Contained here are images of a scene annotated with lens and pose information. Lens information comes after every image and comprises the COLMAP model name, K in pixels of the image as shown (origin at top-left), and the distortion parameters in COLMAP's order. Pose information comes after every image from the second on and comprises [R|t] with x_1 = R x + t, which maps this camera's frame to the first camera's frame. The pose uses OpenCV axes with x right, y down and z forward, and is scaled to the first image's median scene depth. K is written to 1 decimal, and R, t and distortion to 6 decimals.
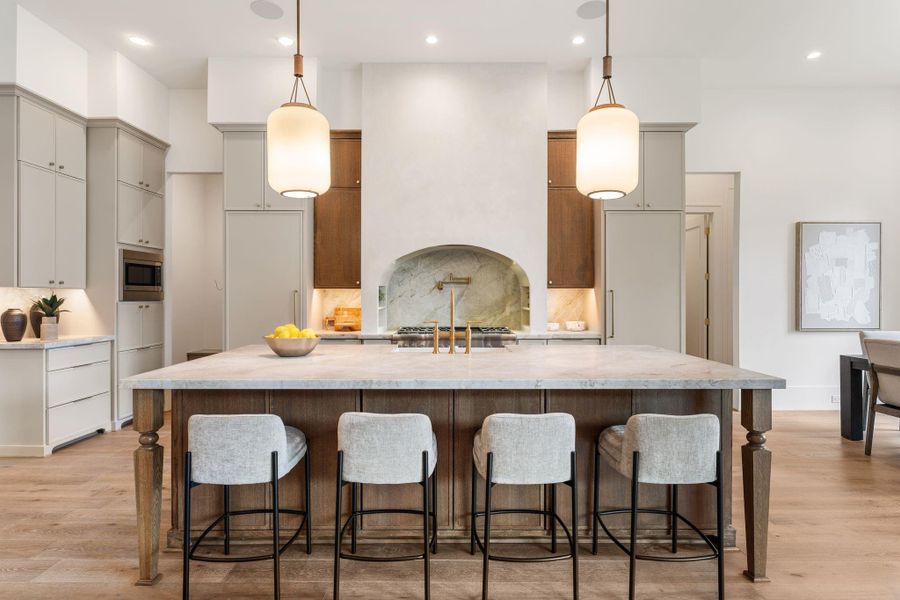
lens RADIAL K [[481.2, 0, 450.0], [0, 481.2, 300.0], [0, 0, 1]] dist [0.001097, 0.000606]
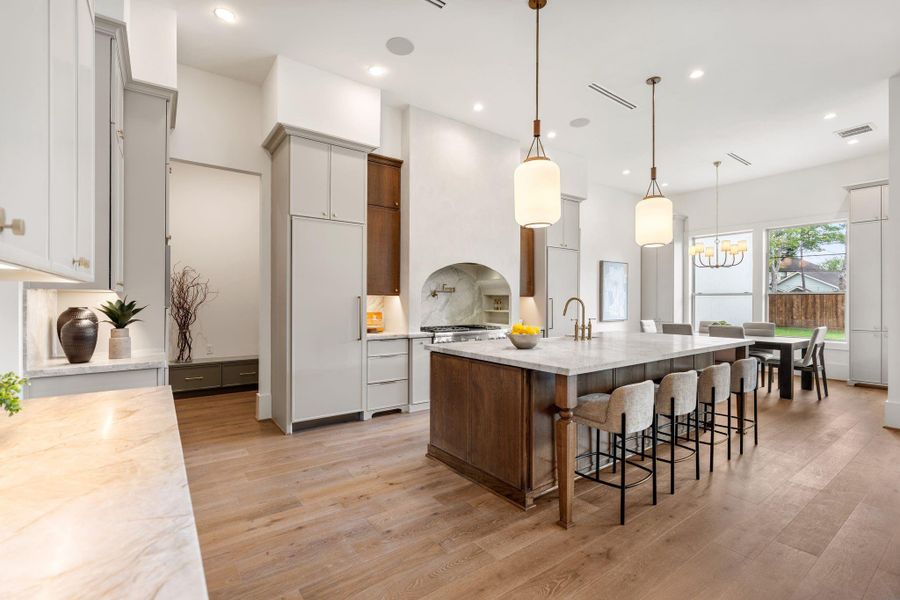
lens RADIAL K [[403.3, 0, 448.5], [0, 403.3, 303.9], [0, 0, 1]] dist [0.001875, 0.000468]
pose [[0.810704, -0.001634, 0.585454, -0.608746], [0.002873, 0.999995, -0.001188, -0.001576], [-0.585449, 0.002645, 0.810705, 0.126335]]
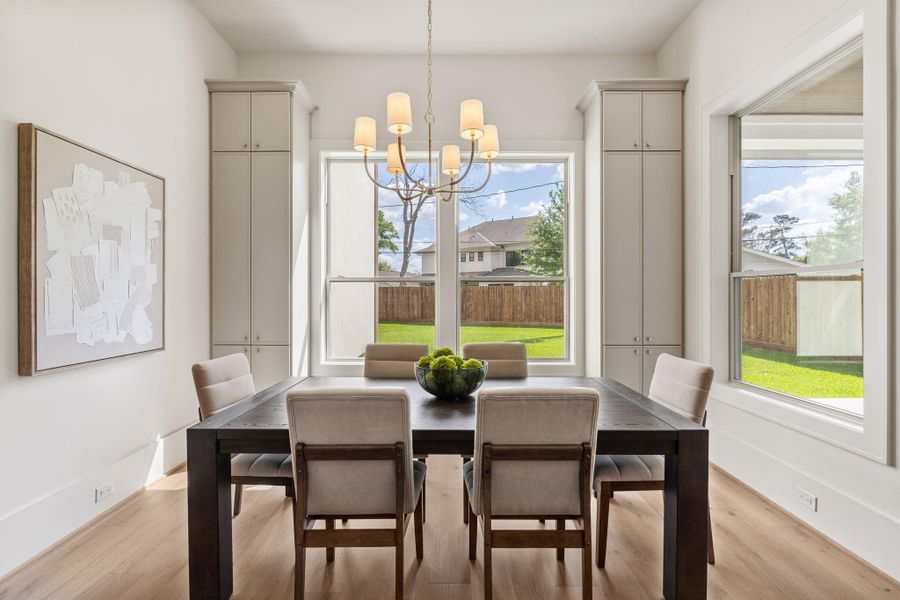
lens RADIAL K [[404.8, 0, 454.8], [0, 404.8, 298.2], [0, 0, 1]] dist [-0.000865, 0.000090]
pose [[-0.010595, -0.005025, 0.999931, 0.361586], [0.008181, 0.999953, 0.005112, -0.005143], [-0.999910, 0.008235, -0.010553, 0.628116]]
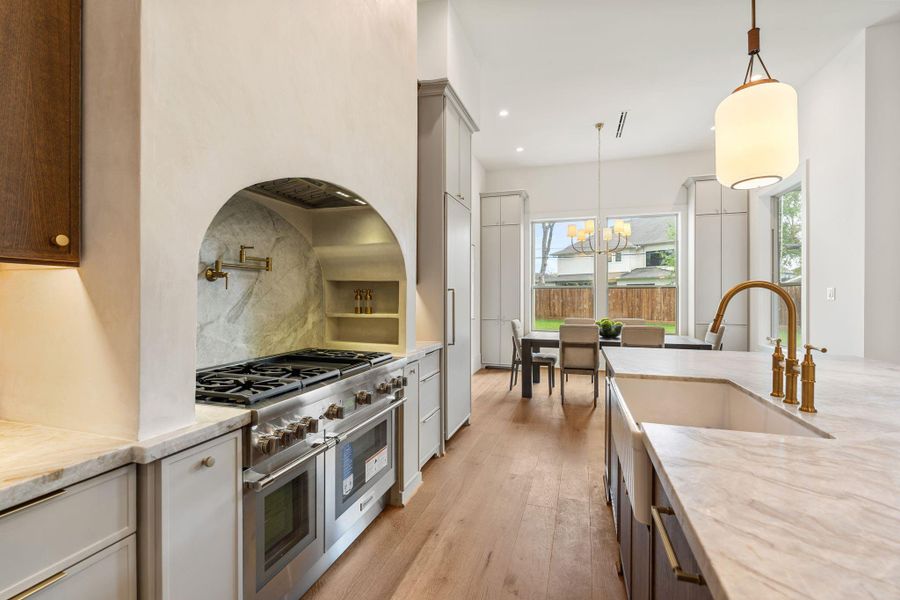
lens RADIAL K [[407.4, 0, 449.6], [0, 407.4, 297.5], [0, 0, 1]] dist [0.000615, 0.000109]
pose [[0.312166, -0.002932, 0.950023, -0.302357], [0.007031, 0.999975, 0.000775, -0.005307], [-0.950001, 0.006438, 0.312179, 0.687927]]
